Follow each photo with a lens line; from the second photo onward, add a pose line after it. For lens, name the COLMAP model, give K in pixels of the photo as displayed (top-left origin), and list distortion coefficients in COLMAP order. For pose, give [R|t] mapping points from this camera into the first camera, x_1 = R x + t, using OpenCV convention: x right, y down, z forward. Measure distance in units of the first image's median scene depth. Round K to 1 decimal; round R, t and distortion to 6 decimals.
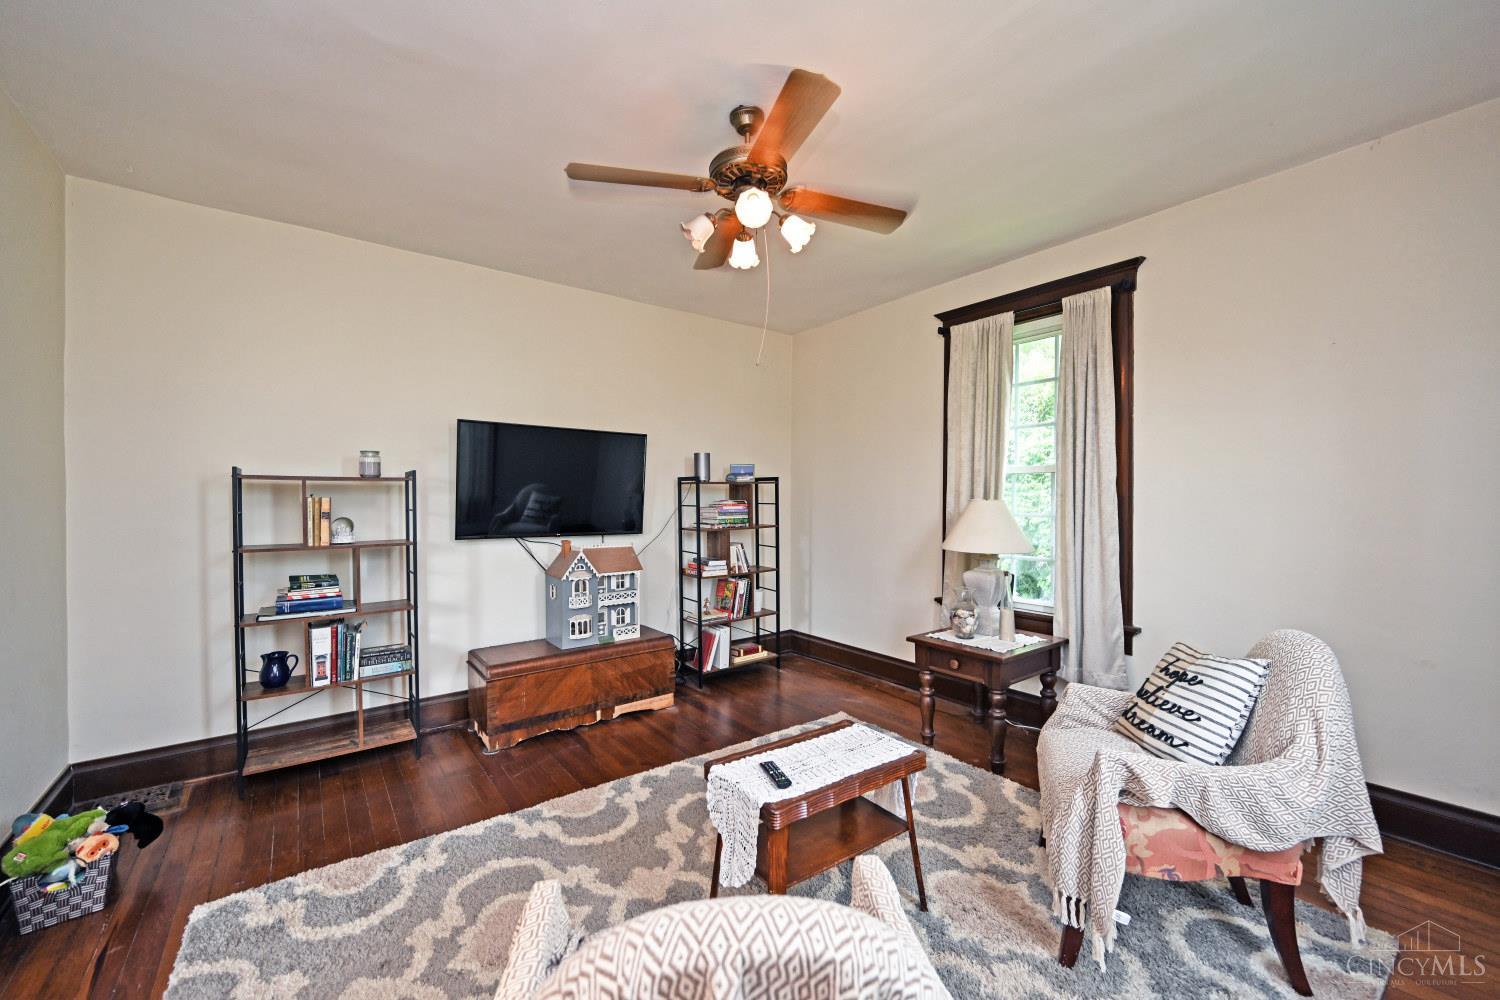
lens RADIAL K [[591.3, 0, 741.9], [0, 591.3, 498.3], [0, 0, 1]] dist [-0.001040, -0.000057]
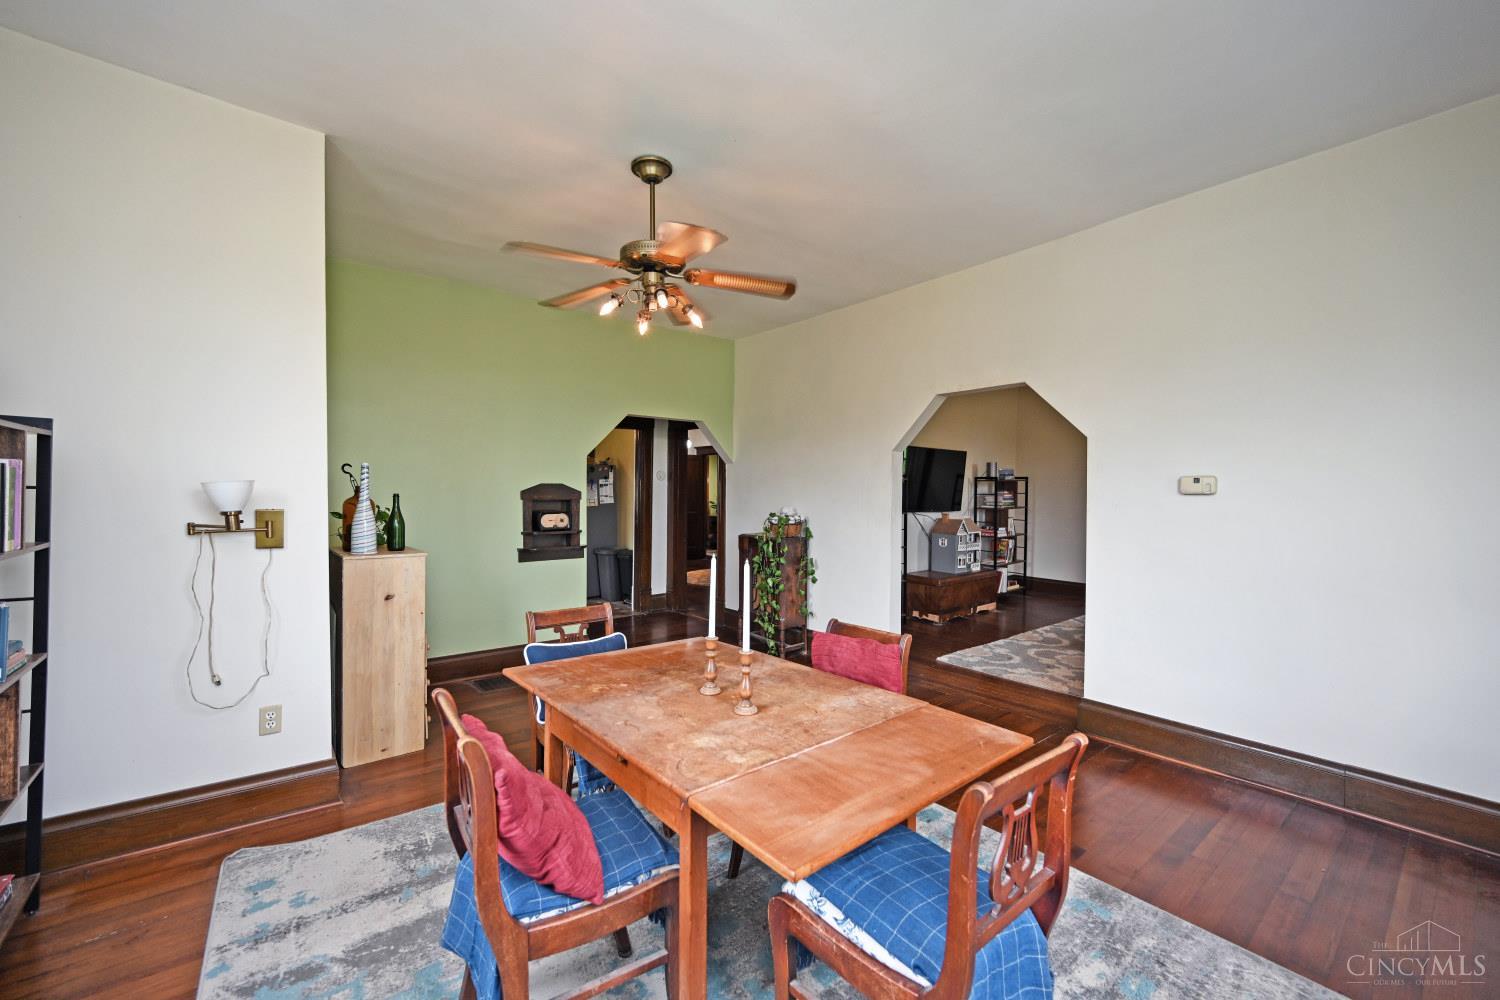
lens RADIAL K [[591.3, 0, 756.6], [0, 591.3, 503.4], [0, 0, 1]] dist [-0.001040, -0.000057]
pose [[0.998967, 0.013066, 0.043530, -0.815532], [-0.014558, 0.999311, 0.034138, -0.008902], [-0.043054, -0.034737, 0.998469, -0.631806]]
